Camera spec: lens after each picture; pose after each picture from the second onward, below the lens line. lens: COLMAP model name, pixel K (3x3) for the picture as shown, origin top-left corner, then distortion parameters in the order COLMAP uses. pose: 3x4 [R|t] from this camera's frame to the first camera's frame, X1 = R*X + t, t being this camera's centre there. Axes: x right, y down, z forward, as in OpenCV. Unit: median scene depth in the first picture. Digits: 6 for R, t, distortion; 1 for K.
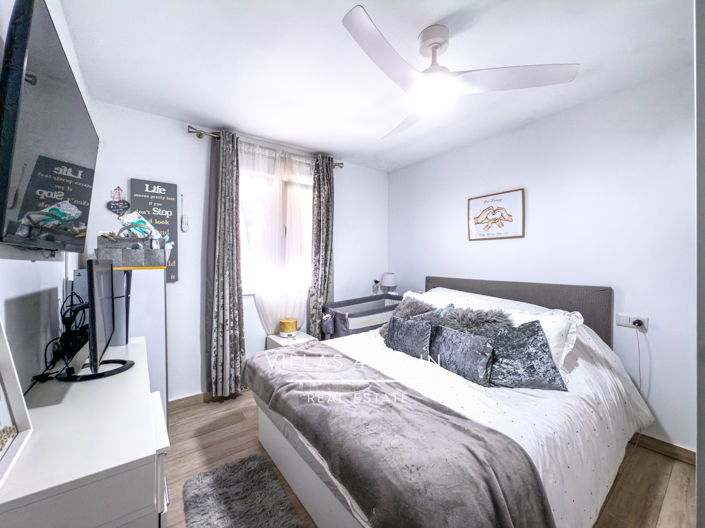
lens RADIAL K [[285.8, 0, 354.4], [0, 285.8, 252.7], [0, 0, 1]] dist [0.000004, -0.000026]
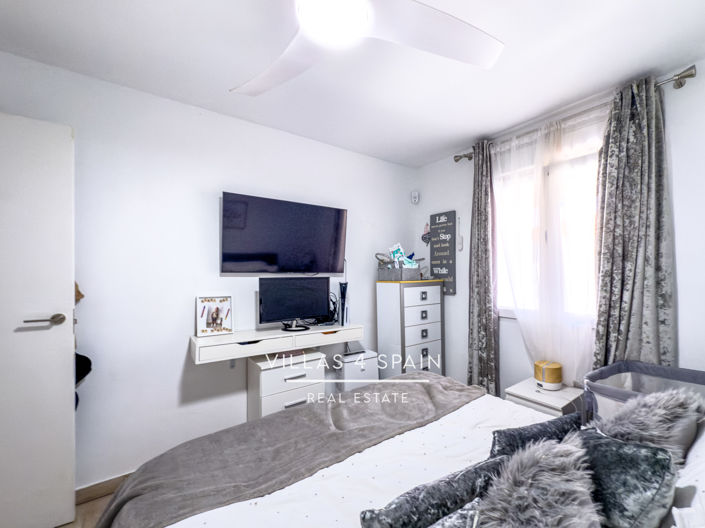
lens RADIAL K [[304.0, 0, 386.9], [0, 304.0, 264.7], [0, 0, 1]] dist [-0.000051, 0.000050]
pose [[0.025050, -0.024905, -0.999376, 0.558186], [0.024513, 0.999404, -0.024291, 0.002604], [0.999386, -0.023890, 0.025645, 0.654150]]
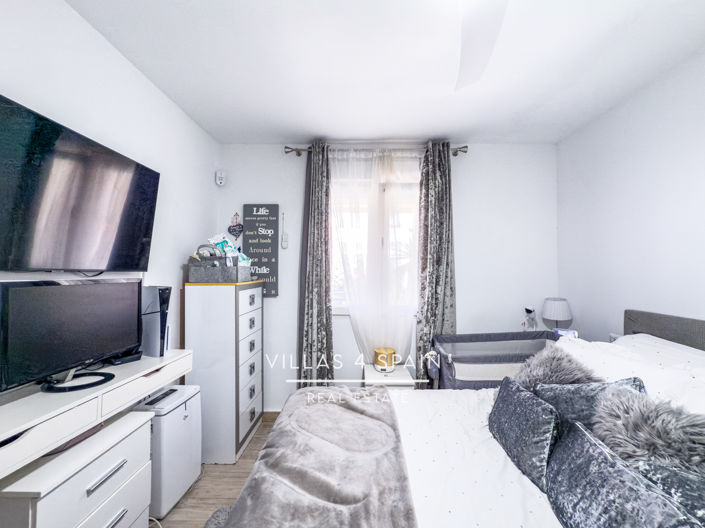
lens RADIAL K [[294.2, 0, 353.3], [0, 294.2, 256.3], [0, 0, 1]] dist [0.000393, 0.000157]
pose [[0.789344, -0.027500, -0.613336, 0.245837], [0.009012, 0.999408, -0.033212, -0.007352], [0.613886, 0.020688, 0.789124, 0.298180]]
